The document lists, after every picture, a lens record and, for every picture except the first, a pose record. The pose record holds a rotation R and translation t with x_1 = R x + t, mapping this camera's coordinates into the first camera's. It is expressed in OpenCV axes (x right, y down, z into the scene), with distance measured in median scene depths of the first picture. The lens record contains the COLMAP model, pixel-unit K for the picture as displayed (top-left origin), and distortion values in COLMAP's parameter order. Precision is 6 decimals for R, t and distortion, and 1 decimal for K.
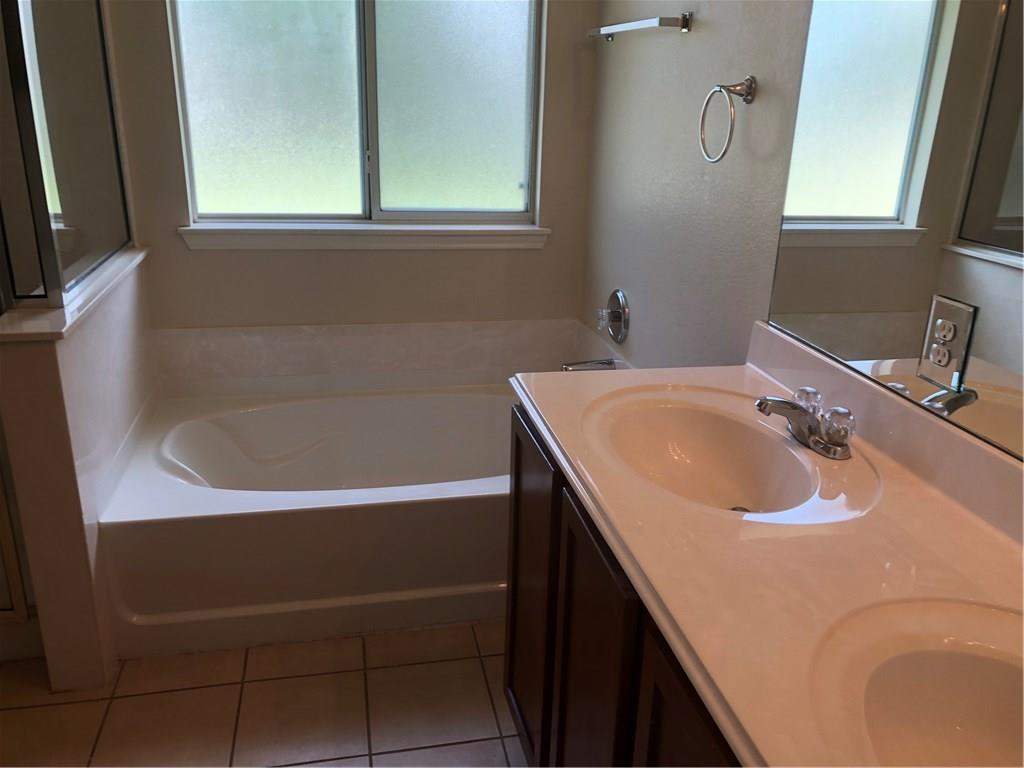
lens RADIAL K [[840.8, 0, 518.2], [0, 840.8, 389.4], [0, 0, 1]] dist [0.044052, -0.040375]
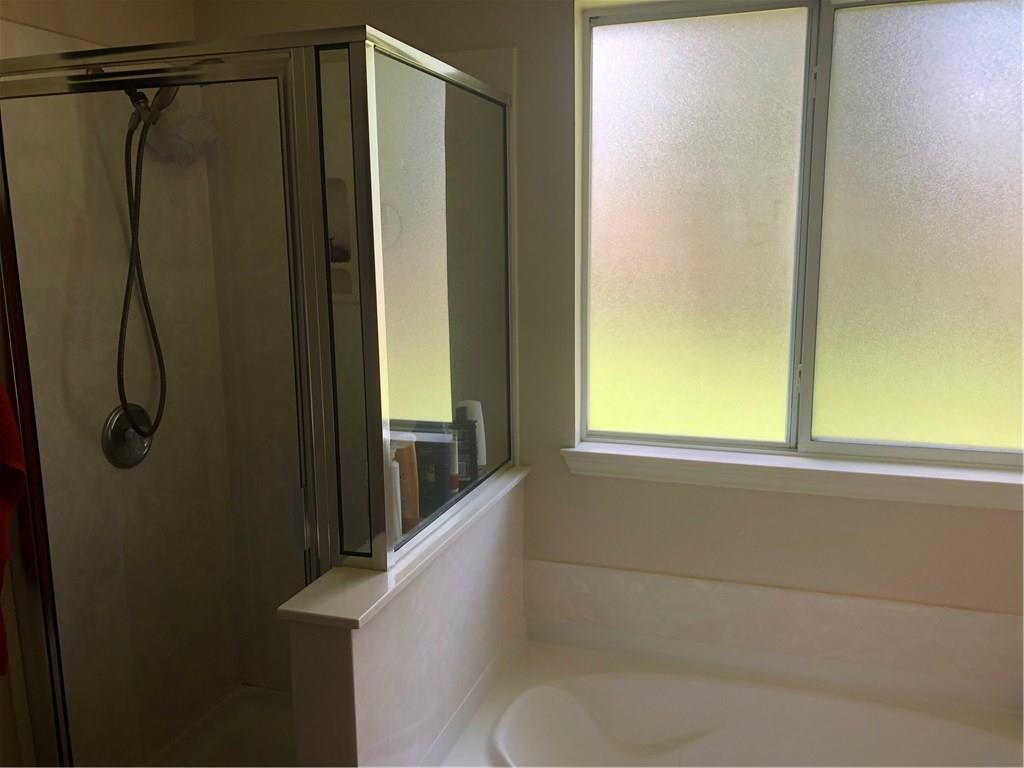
lens RADIAL K [[831.7, 0, 508.9], [0, 831.7, 381.5], [0, 0, 1]] dist [0.008961, -0.002601]
pose [[0.858027, 0.048724, -0.511288, -0.019272], [-0.137953, 0.980771, -0.138044, -0.139902], [0.494730, 0.188980, 0.848250, 0.255478]]
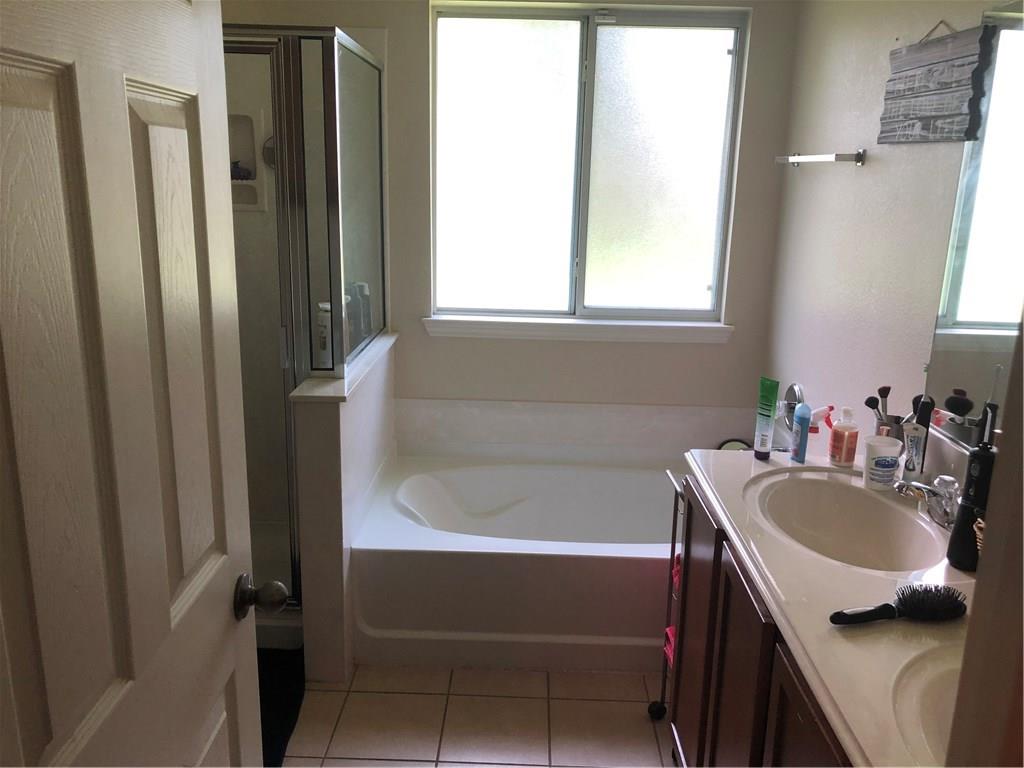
lens RADIAL K [[840.8, 0, 518.2], [0, 840.8, 389.4], [0, 0, 1]] dist [0.044052, -0.040375]
pose [[0.973982, 0.049018, -0.221261, 0.012856], [-0.070732, 0.993308, -0.091300, 0.015849], [0.215305, 0.104575, 0.970931, -0.158766]]
